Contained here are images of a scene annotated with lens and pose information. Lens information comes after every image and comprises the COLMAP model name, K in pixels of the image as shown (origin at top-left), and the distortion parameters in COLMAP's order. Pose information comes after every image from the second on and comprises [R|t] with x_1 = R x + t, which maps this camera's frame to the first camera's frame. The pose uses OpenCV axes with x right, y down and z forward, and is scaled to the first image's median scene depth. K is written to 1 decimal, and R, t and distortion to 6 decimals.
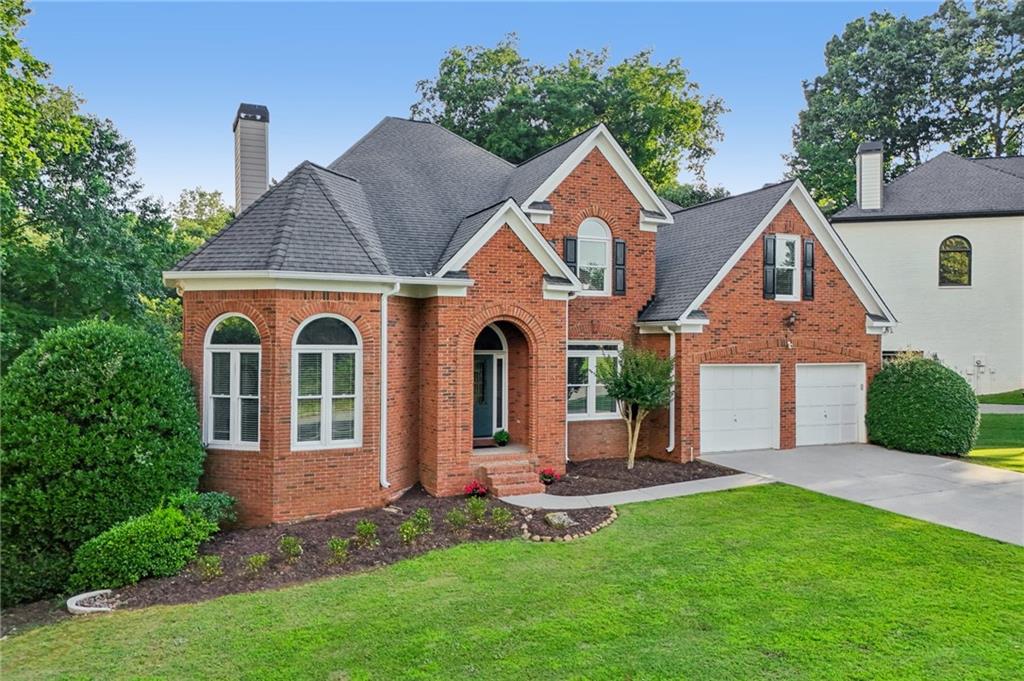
lens RADIAL K [[751.7, 0, 500.2], [0, 751.7, 337.7], [0, 0, 1]] dist [0.112282, -0.147300]
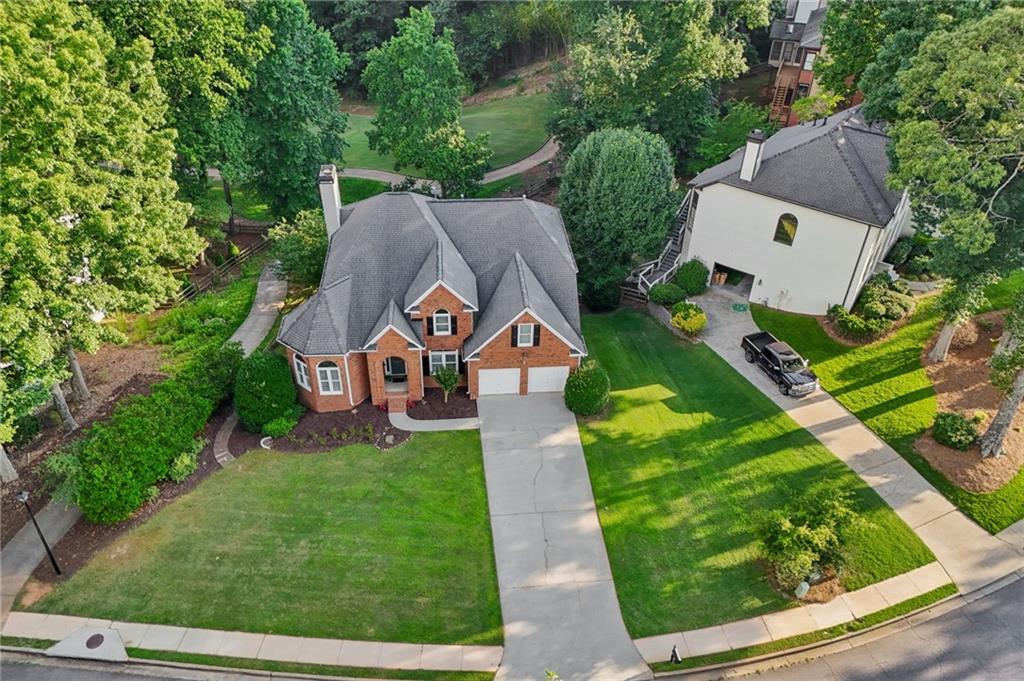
lens RADIAL K [[751.7, 0, 500.2], [0, 751.7, 337.7], [0, 0, 1]] dist [0.112282, -0.147300]
pose [[0.939753, 0.205950, -0.272854, 1.057687], [-0.004093, 0.804879, 0.593424, -1.635376], [0.341830, -0.556556, 0.757230, -0.856450]]
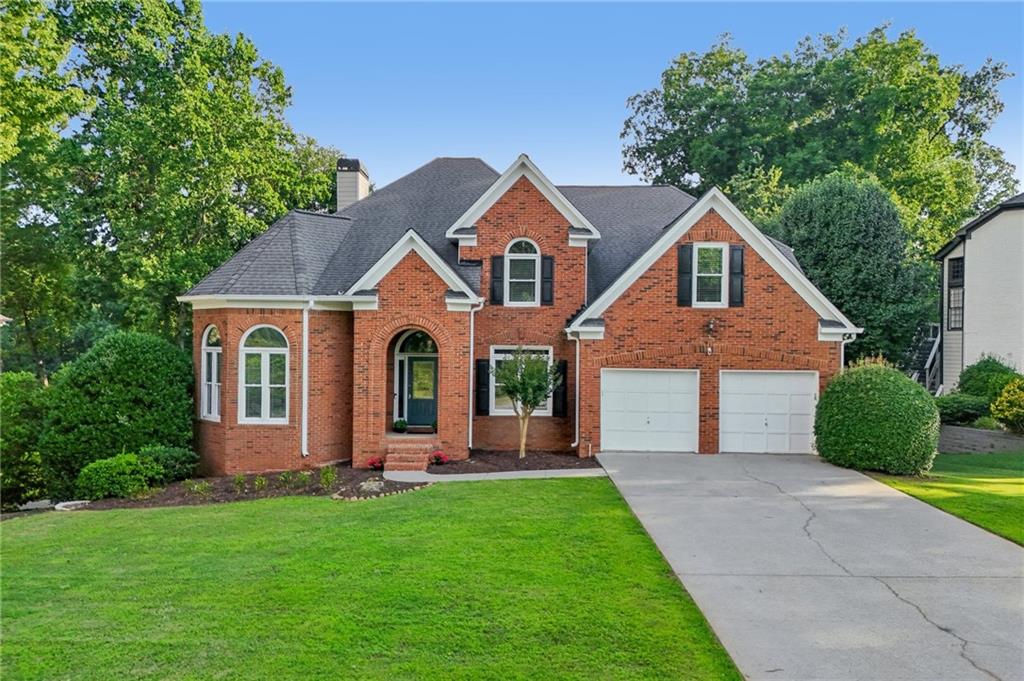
lens RADIAL K [[751.7, 0, 500.2], [0, 751.7, 337.7], [0, 0, 1]] dist [0.112282, -0.147300]
pose [[0.897686, 0.000926, -0.440634, 0.651841], [-0.004196, 0.999970, -0.006447, -0.001021], [0.440615, 0.007636, 0.897664, -0.033672]]
